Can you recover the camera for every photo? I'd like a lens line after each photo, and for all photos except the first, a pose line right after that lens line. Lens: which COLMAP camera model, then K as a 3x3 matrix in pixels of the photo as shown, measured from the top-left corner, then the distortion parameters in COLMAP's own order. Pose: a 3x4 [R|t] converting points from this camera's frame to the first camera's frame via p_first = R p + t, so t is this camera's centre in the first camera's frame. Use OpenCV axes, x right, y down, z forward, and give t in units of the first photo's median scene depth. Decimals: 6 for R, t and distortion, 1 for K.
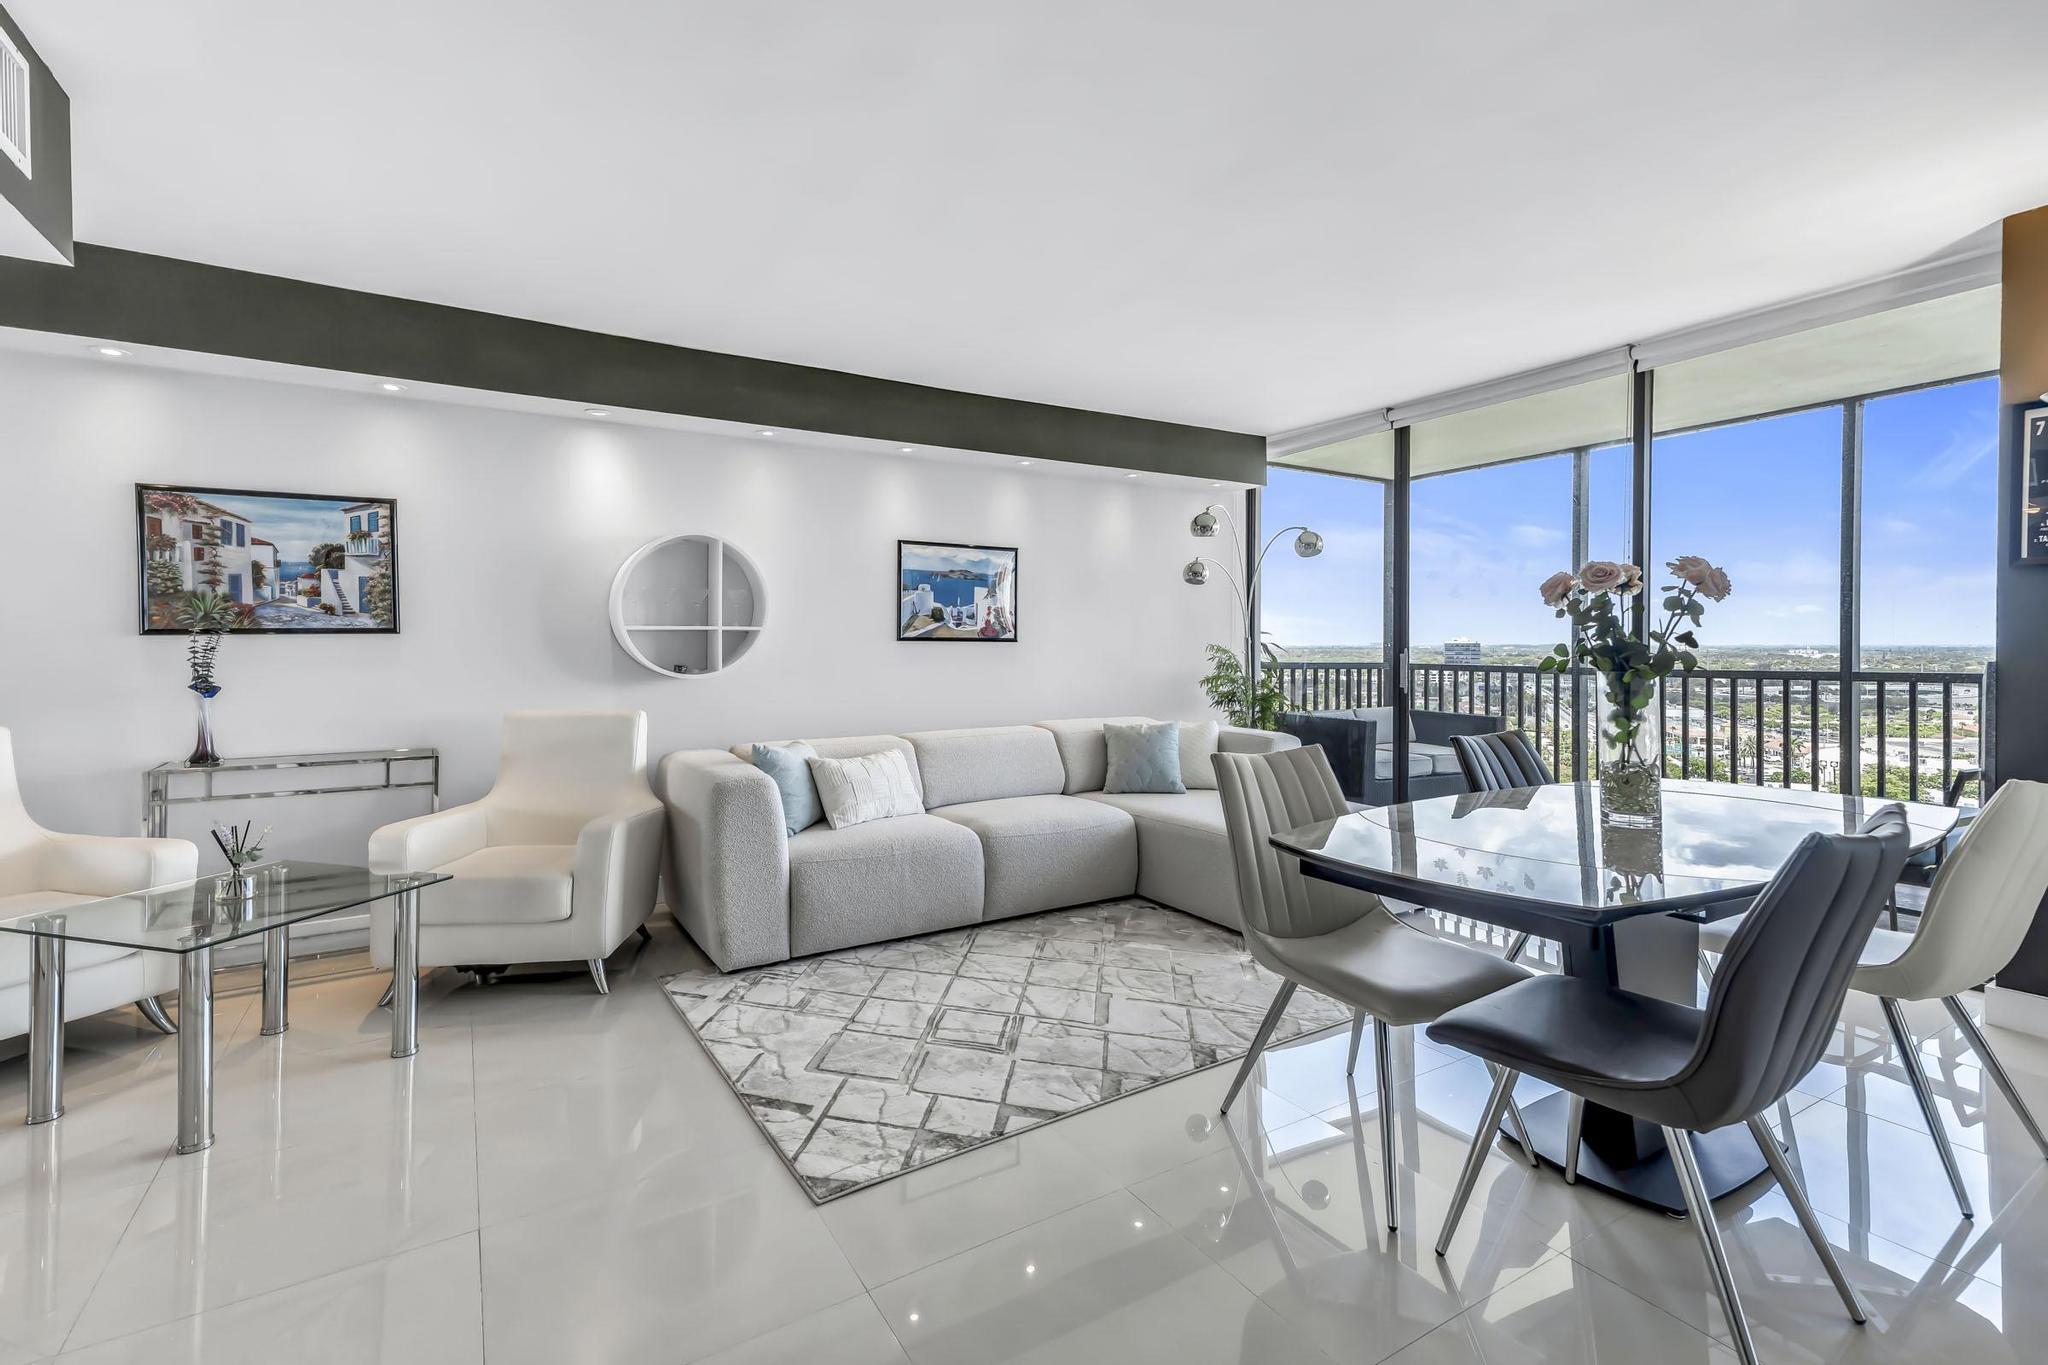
lens RADIAL K [[923.1, 0, 1039.5], [0, 923.1, 644.8], [0, 0, 1]] dist [0.033542, 0.000118]
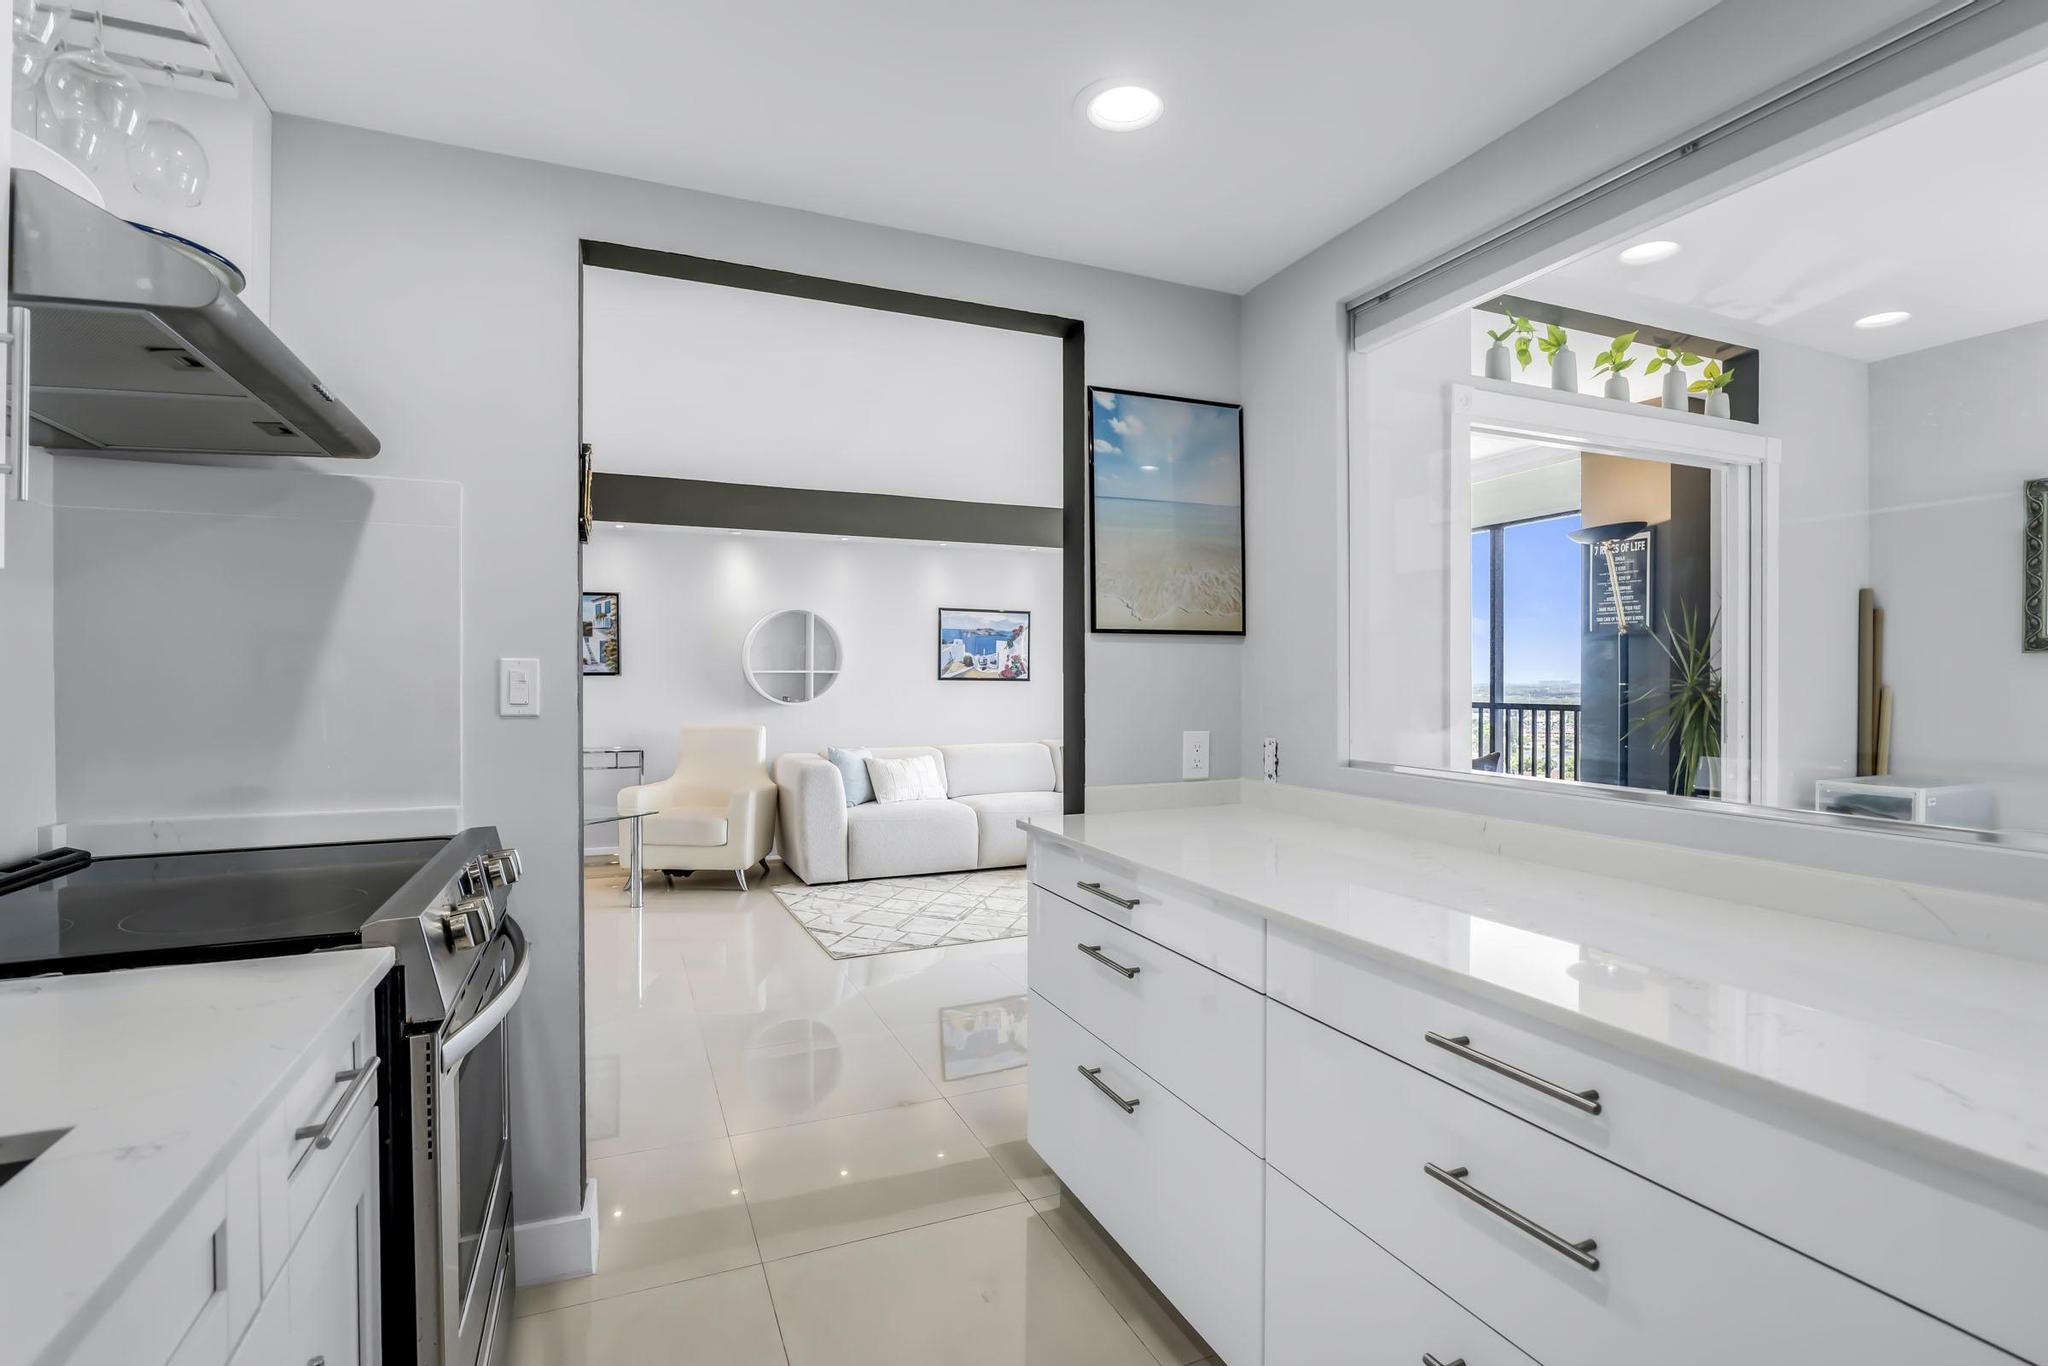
lens RADIAL K [[949.3, 0, 1048.0], [0, 949.3, 685.9], [0, 0, 1]] dist [-0.020288, 0.000235]
pose [[0.991229, 0.003088, -0.132119, 0.272098], [-0.002524, 0.999987, 0.004436, -0.003623], [0.132131, -0.004064, 0.991224, -0.539133]]
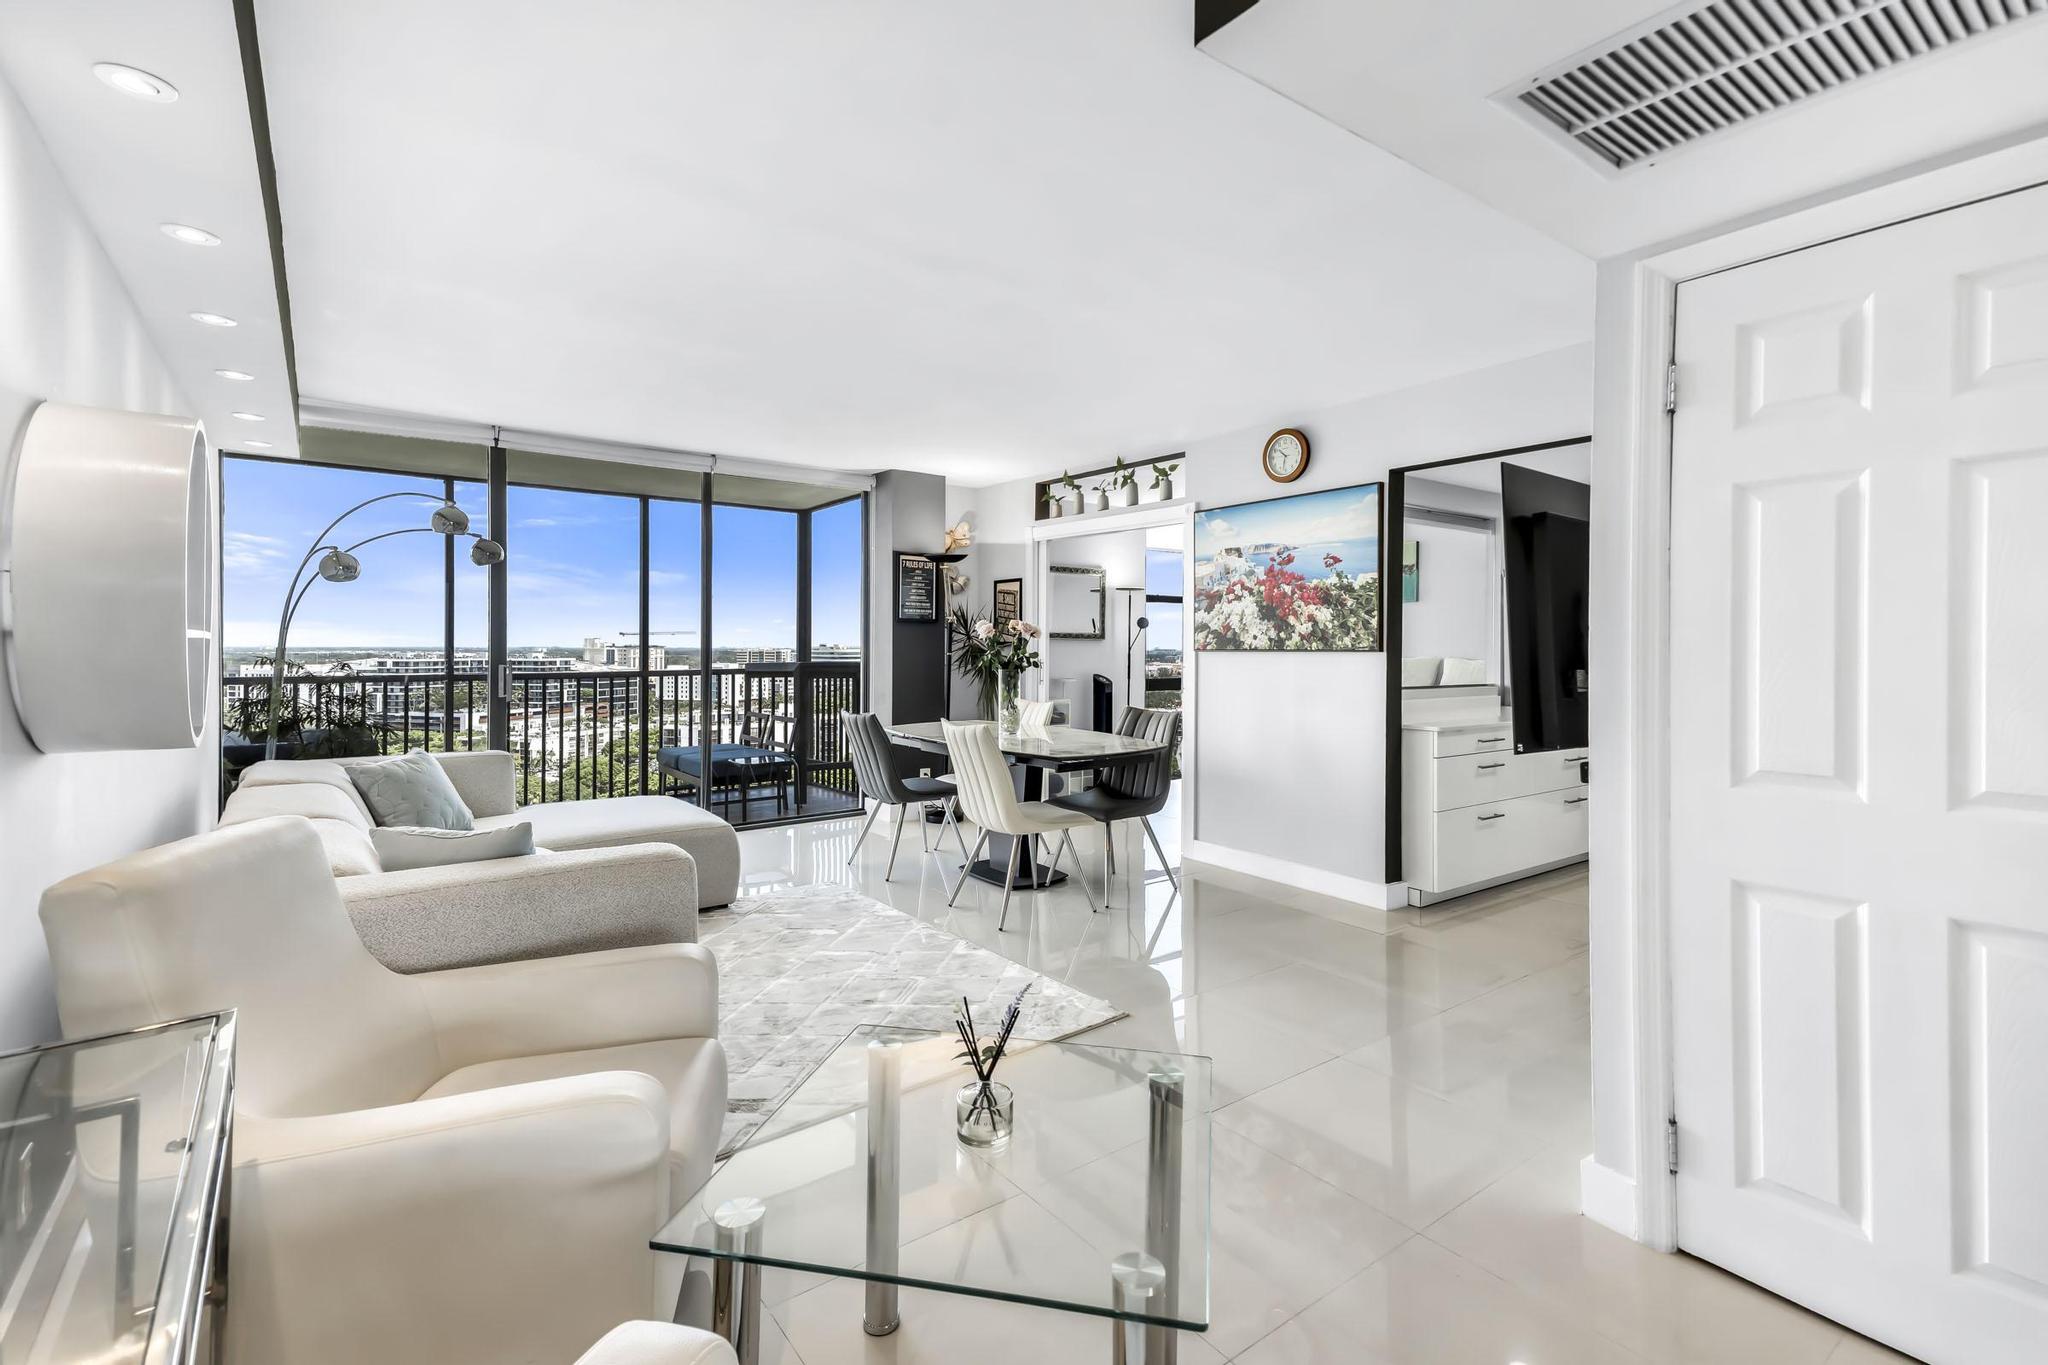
lens RADIAL K [[923.1, 0, 1039.5], [0, 923.1, 644.8], [0, 0, 1]] dist [0.033542, 0.000118]
pose [[-0.091850, 0.003656, 0.995766, -1.011835], [-0.000322, 0.999993, -0.003701, -0.013538], [-0.995773, -0.000661, -0.091848, 0.724496]]
